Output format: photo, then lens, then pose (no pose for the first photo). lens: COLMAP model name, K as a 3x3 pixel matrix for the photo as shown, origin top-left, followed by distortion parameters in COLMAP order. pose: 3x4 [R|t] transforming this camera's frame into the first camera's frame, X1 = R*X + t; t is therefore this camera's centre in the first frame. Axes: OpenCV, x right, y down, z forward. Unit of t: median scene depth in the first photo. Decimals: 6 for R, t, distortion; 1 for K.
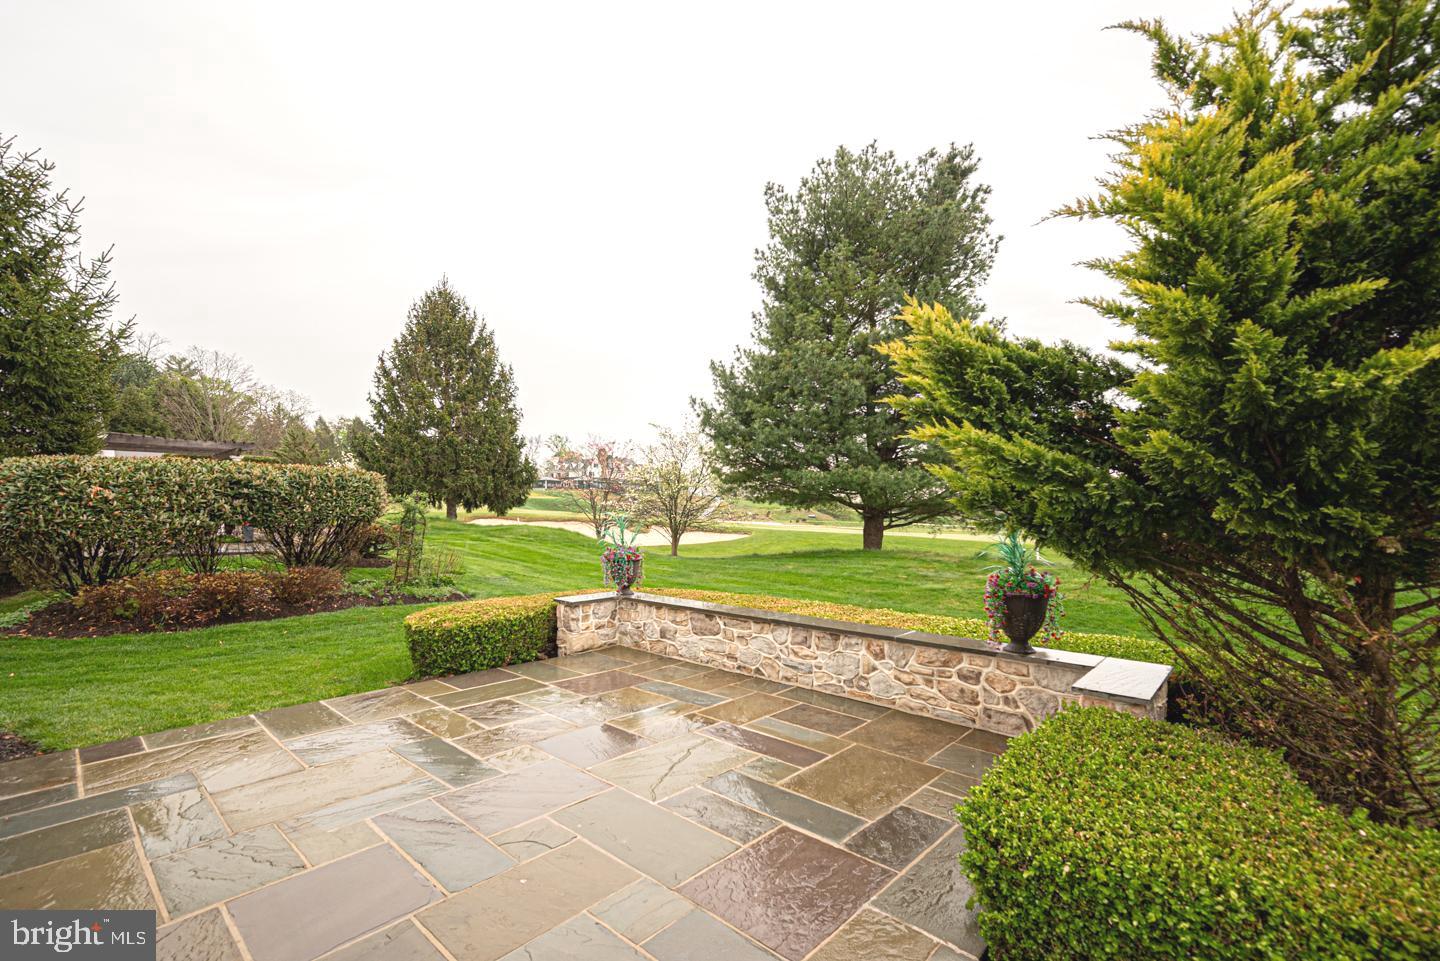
lens RADIAL K [[404.0, 0, 796.1], [0, 404.0, 515.0], [0, 0, 1]] dist [0.000222, 0.000005]
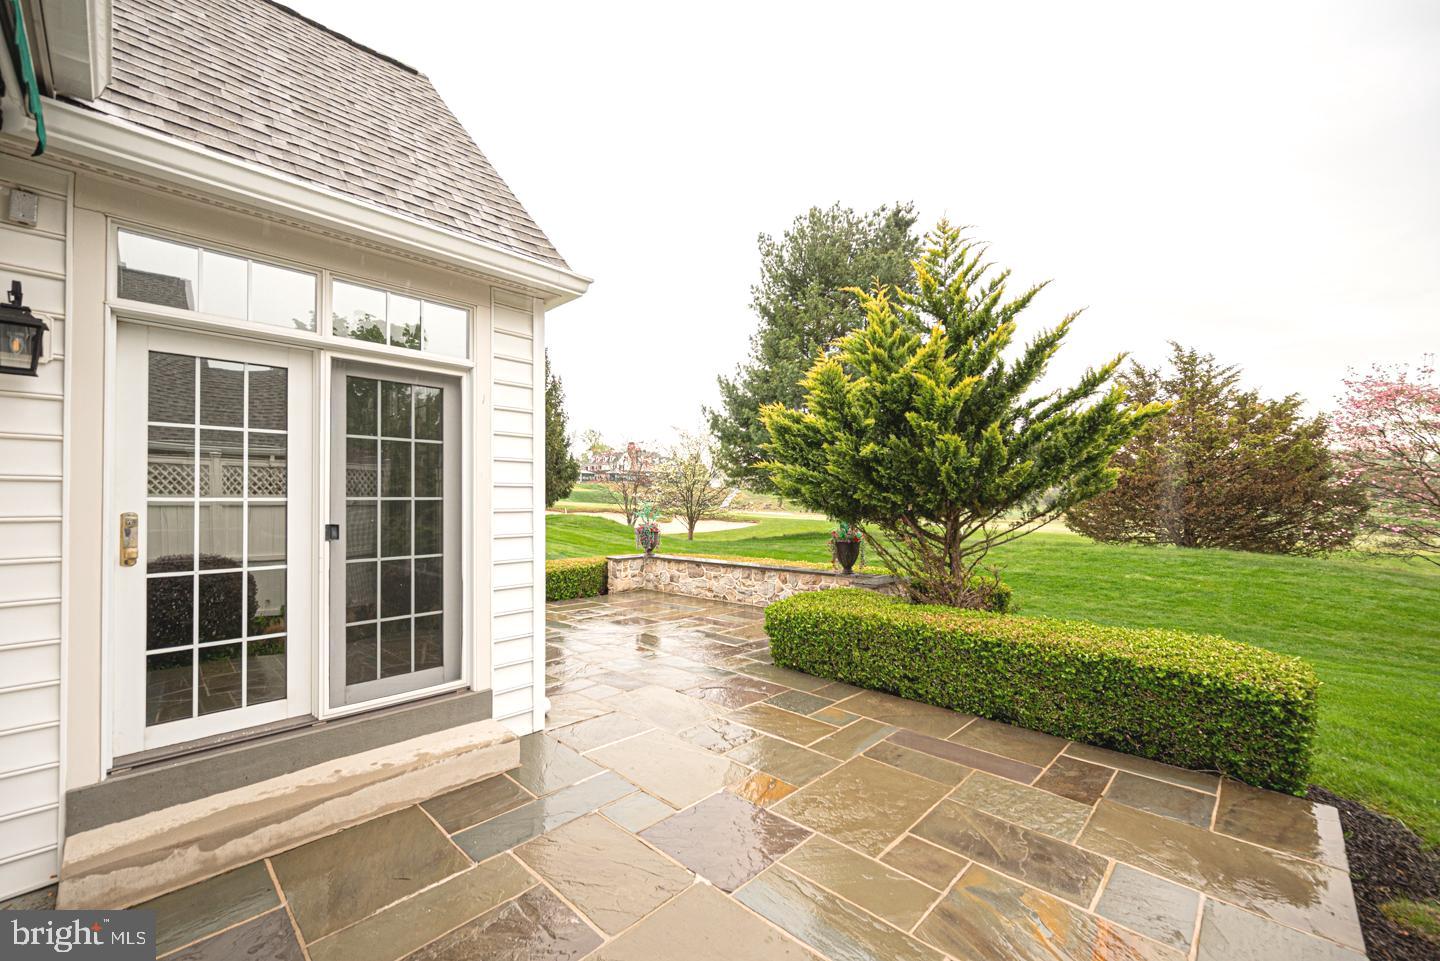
lens RADIAL K [[577.9, 0, 720.0], [0, 577.9, 480.5], [0, 0, 1]] dist [0.000034, -0.000002]
pose [[0.959091, -0.014403, -0.282731, 0.296574], [-0.000727, 0.998576, -0.053337, 0.022718], [0.283097, 0.051361, 0.957715, -0.671752]]
